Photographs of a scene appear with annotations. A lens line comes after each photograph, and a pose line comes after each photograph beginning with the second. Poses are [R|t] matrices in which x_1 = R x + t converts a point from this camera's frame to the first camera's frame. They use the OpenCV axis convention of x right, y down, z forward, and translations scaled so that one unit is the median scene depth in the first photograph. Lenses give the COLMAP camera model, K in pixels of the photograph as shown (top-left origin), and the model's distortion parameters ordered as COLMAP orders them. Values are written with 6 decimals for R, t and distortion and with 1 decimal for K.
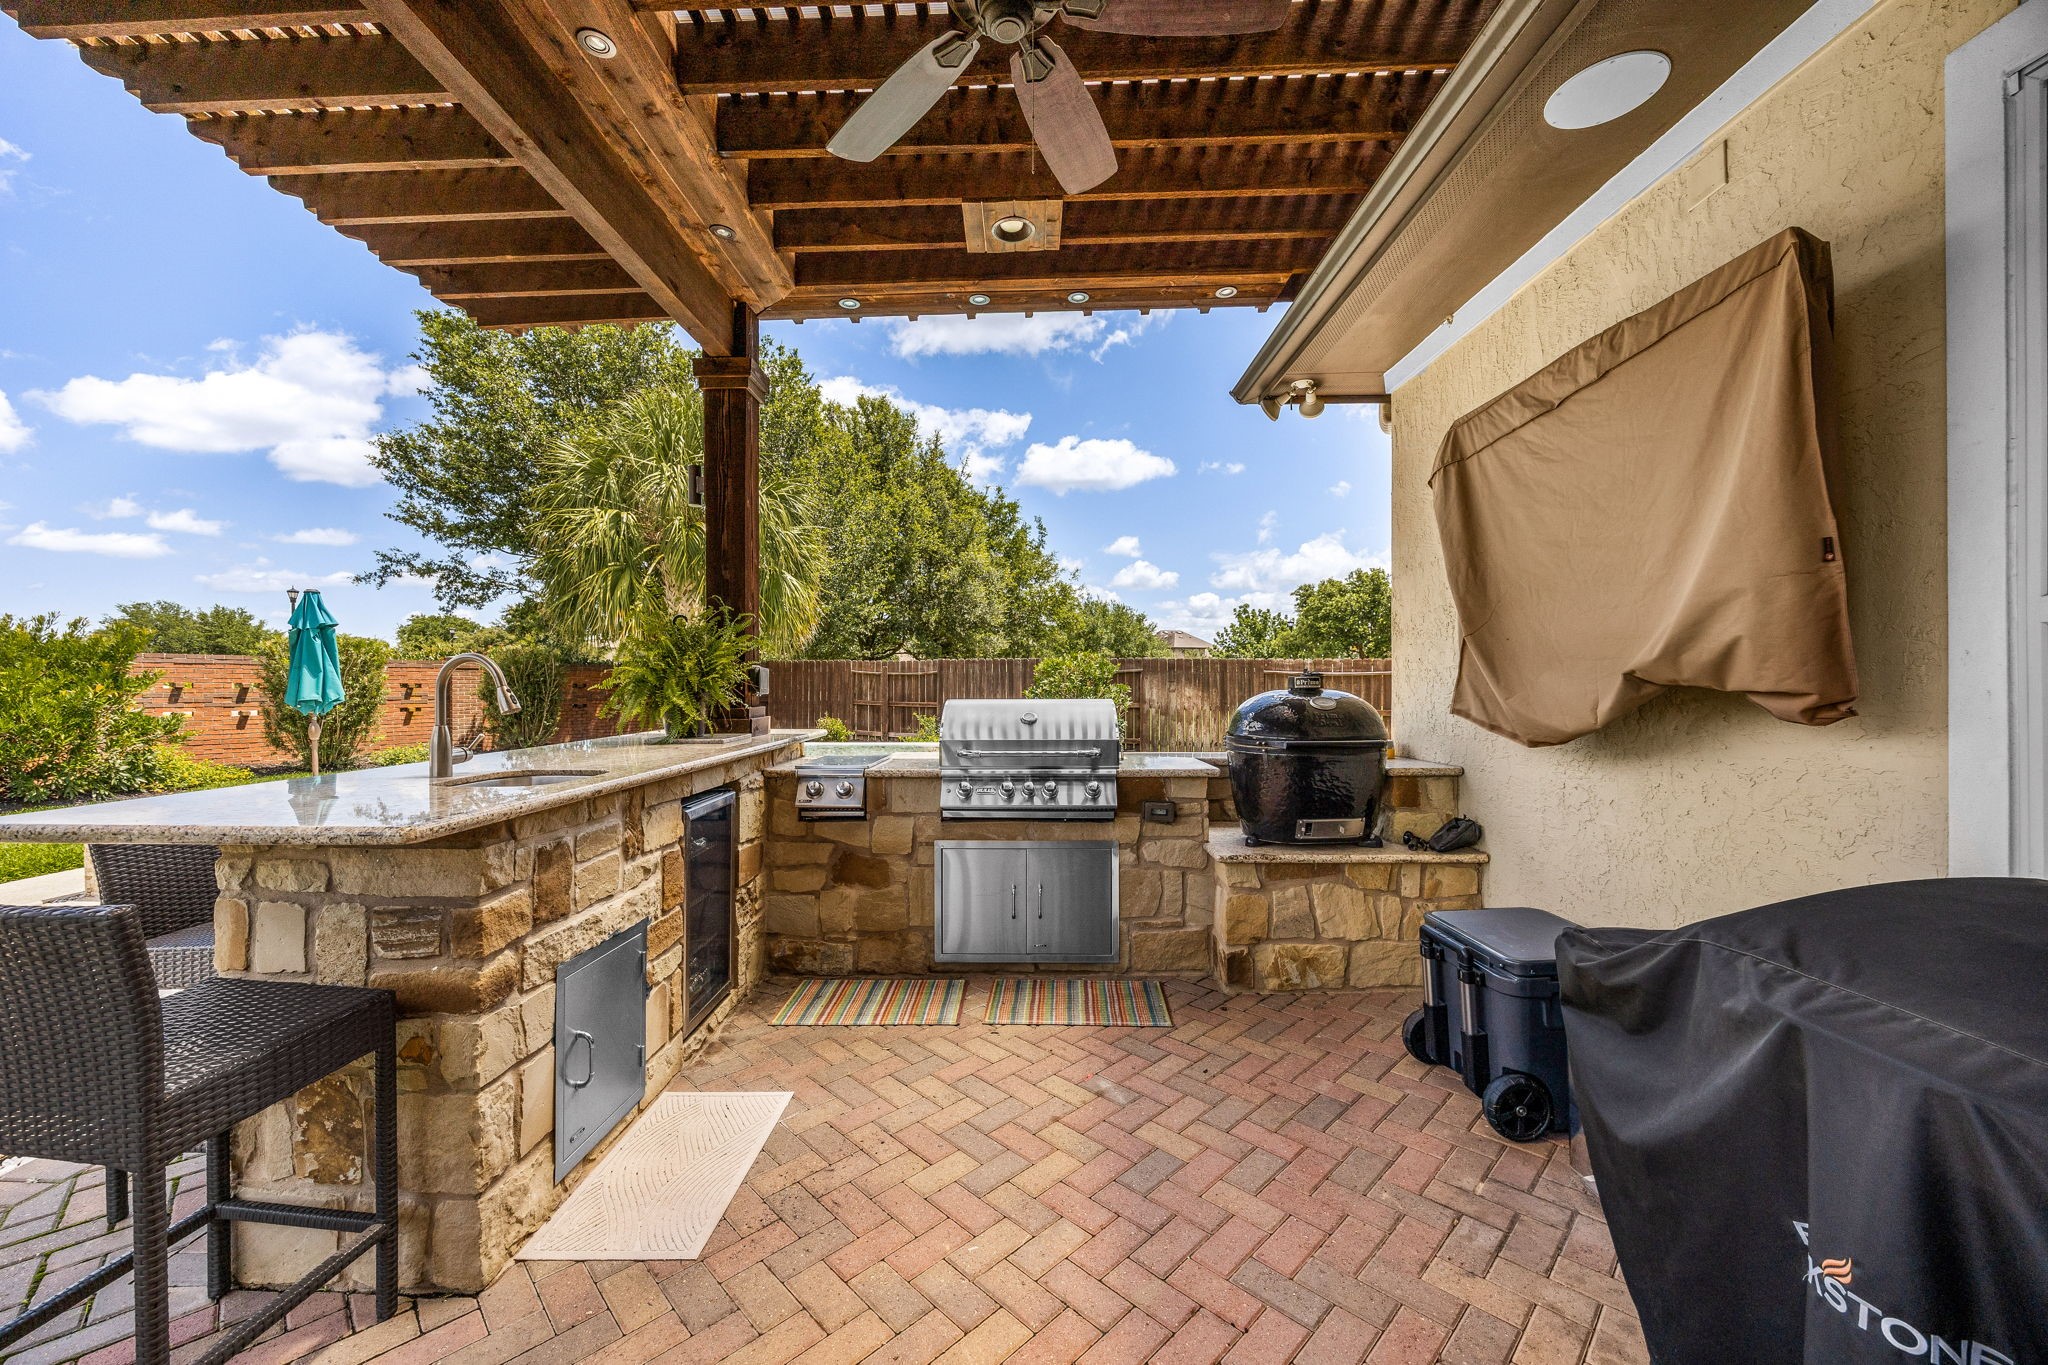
lens RADIAL K [[788.2, 0, 1010.3], [0, 788.2, 683.1], [0, 0, 1]] dist [-0.007300, -0.000945]
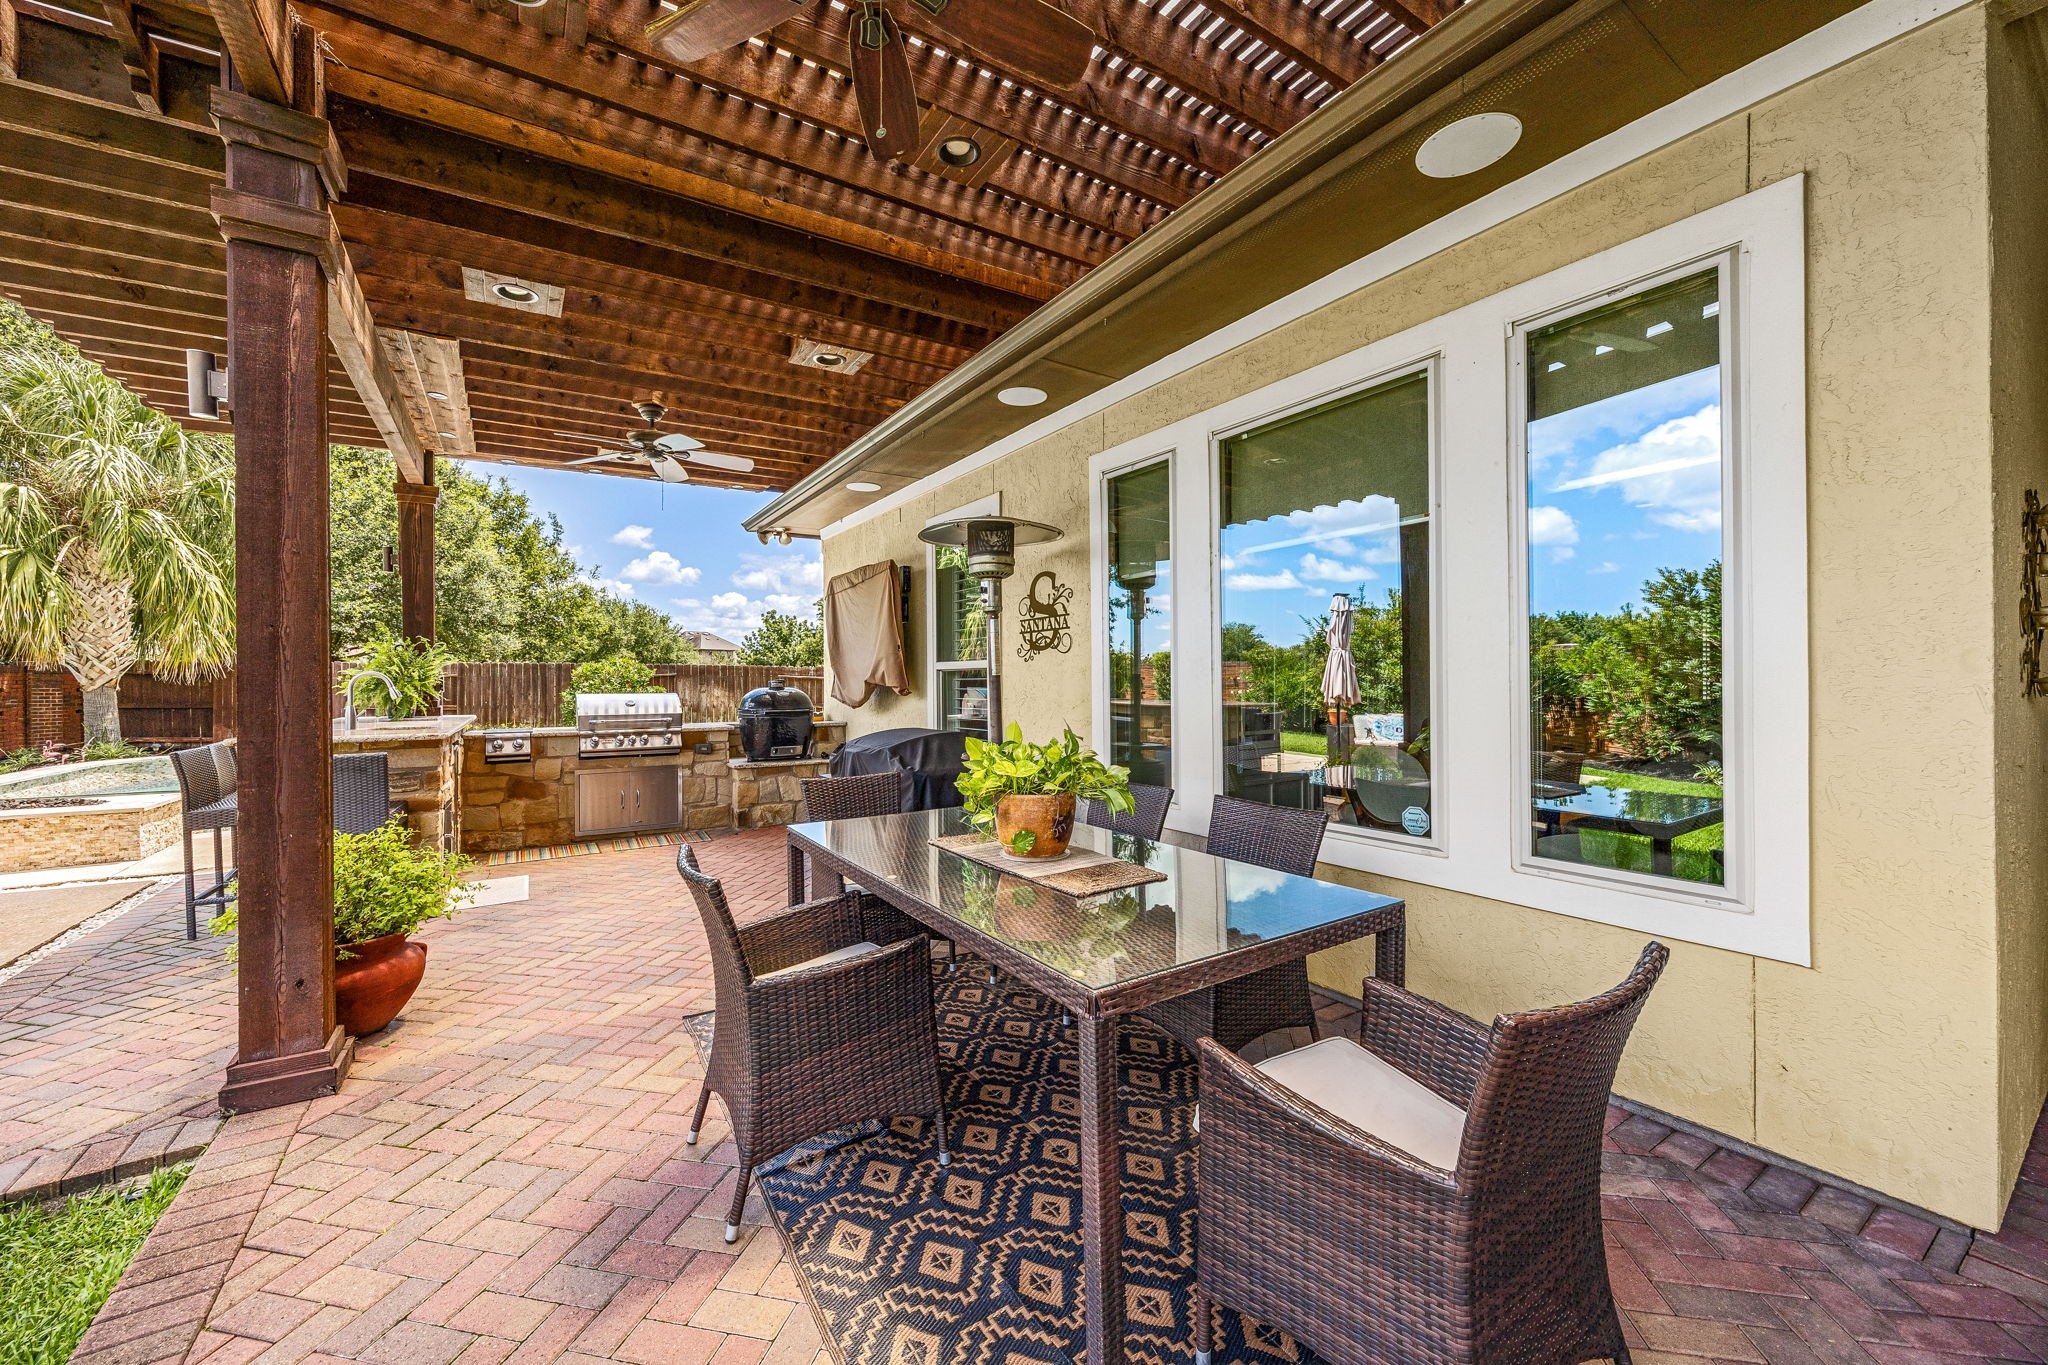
lens RADIAL K [[788.2, 0, 1029.5], [0, 788.2, 688.8], [0, 0, 1]] dist [-0.007300, -0.000945]
pose [[0.823924, -0.004858, 0.566680, -0.259752], [0.002335, 0.999984, 0.005178, 0.002187], [-0.566696, -0.002943, 0.823922, -1.111270]]
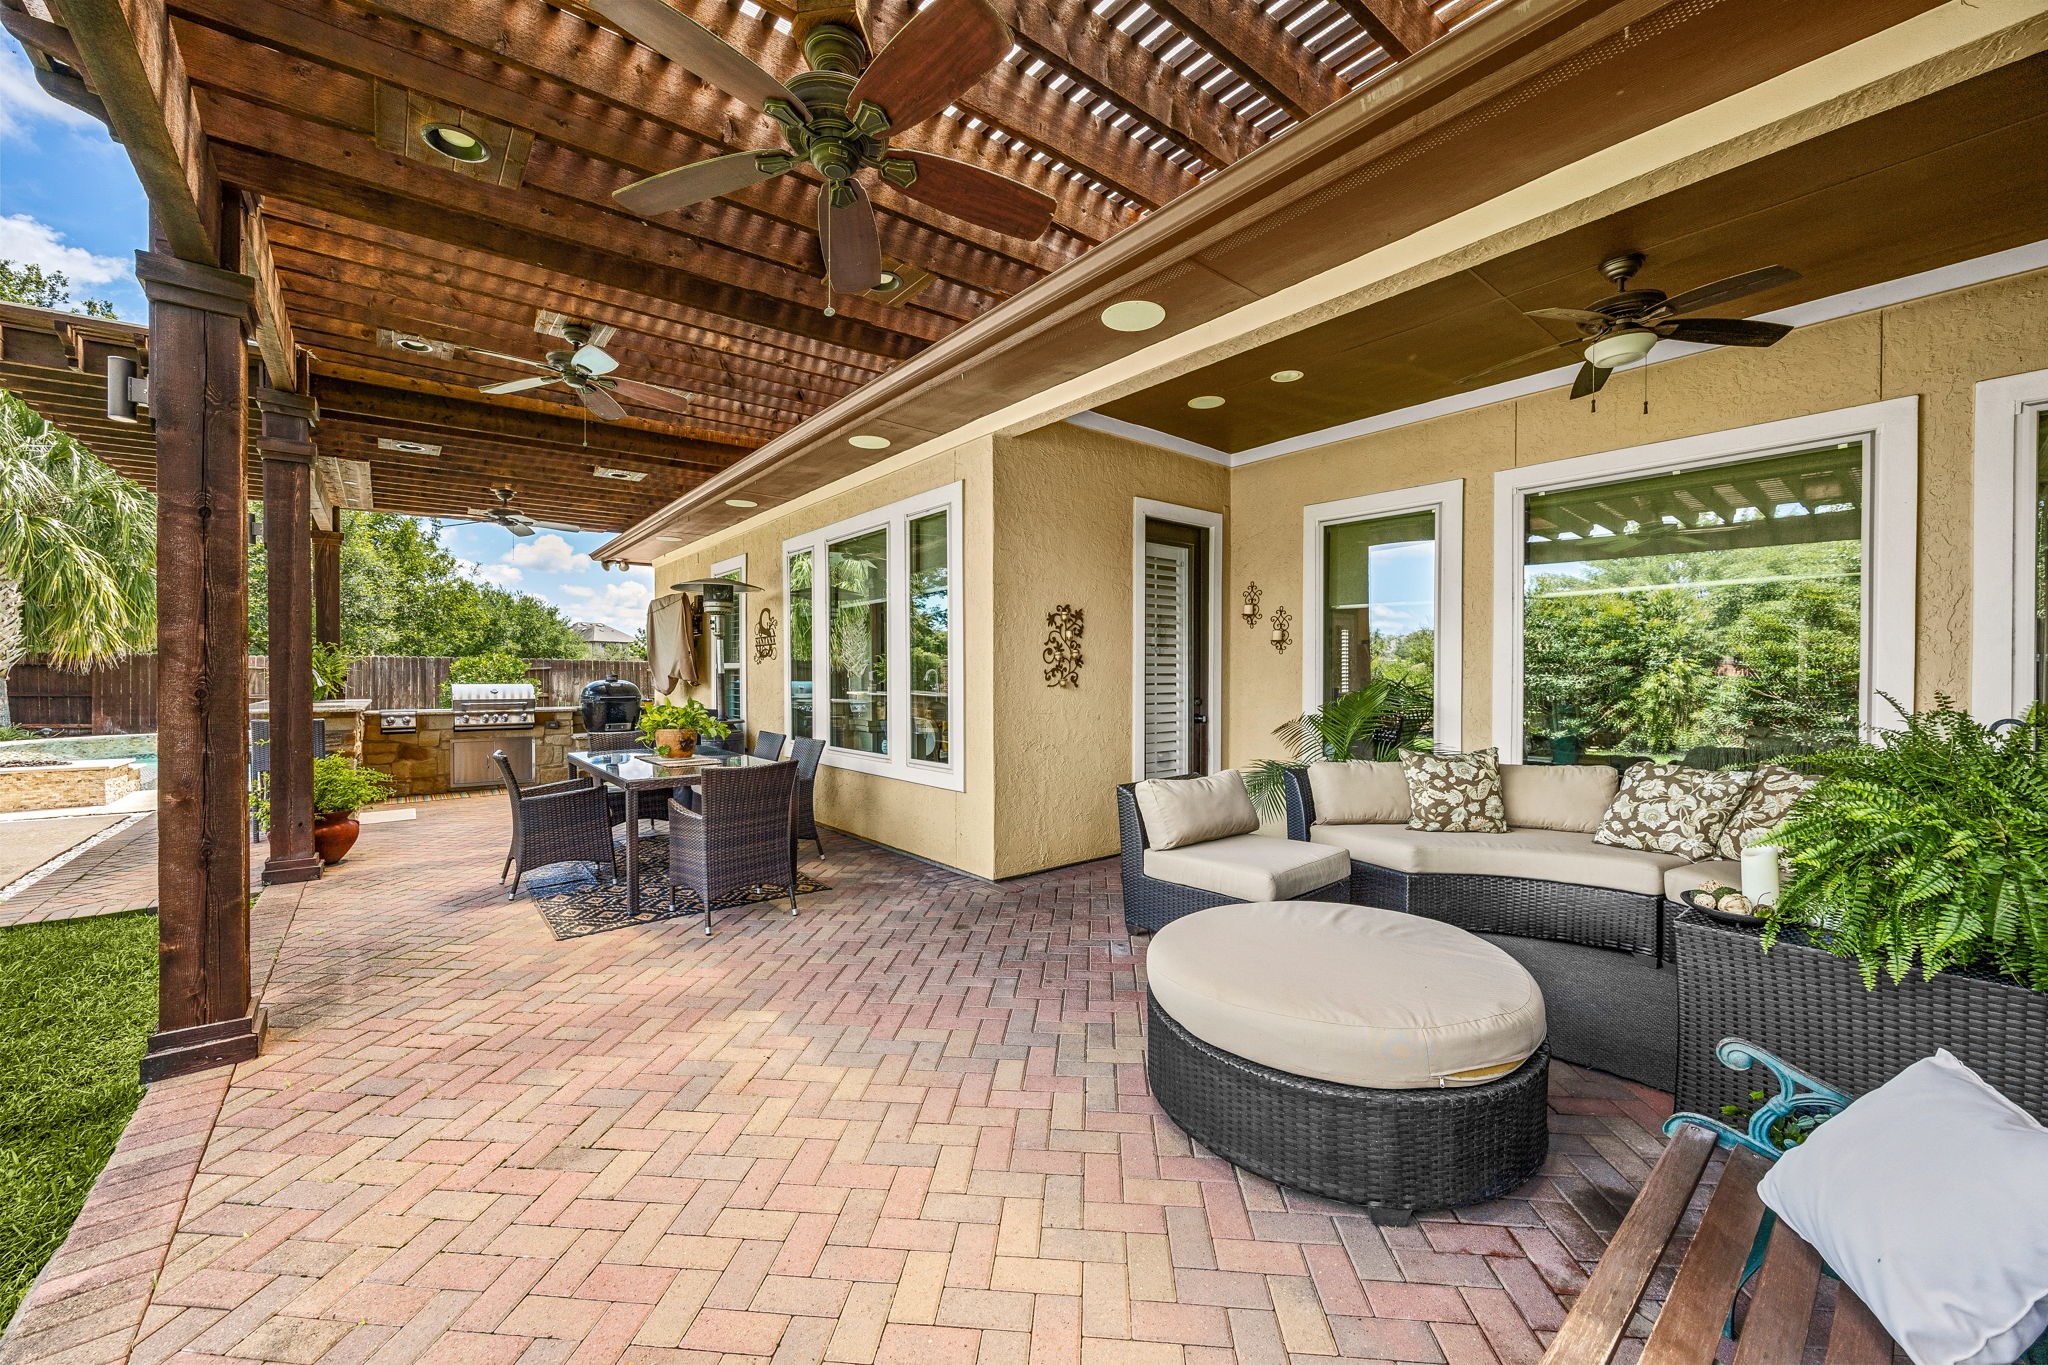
lens RADIAL K [[788.2, 0, 1036.8], [0, 788.2, 688.7], [0, 0, 1]] dist [-0.007300, -0.000945]
pose [[0.755046, -0.005065, 0.655653, -0.324549], [-0.003436, 0.999926, 0.011681, 0.000129], [-0.655663, -0.011072, 0.754972, -2.130285]]
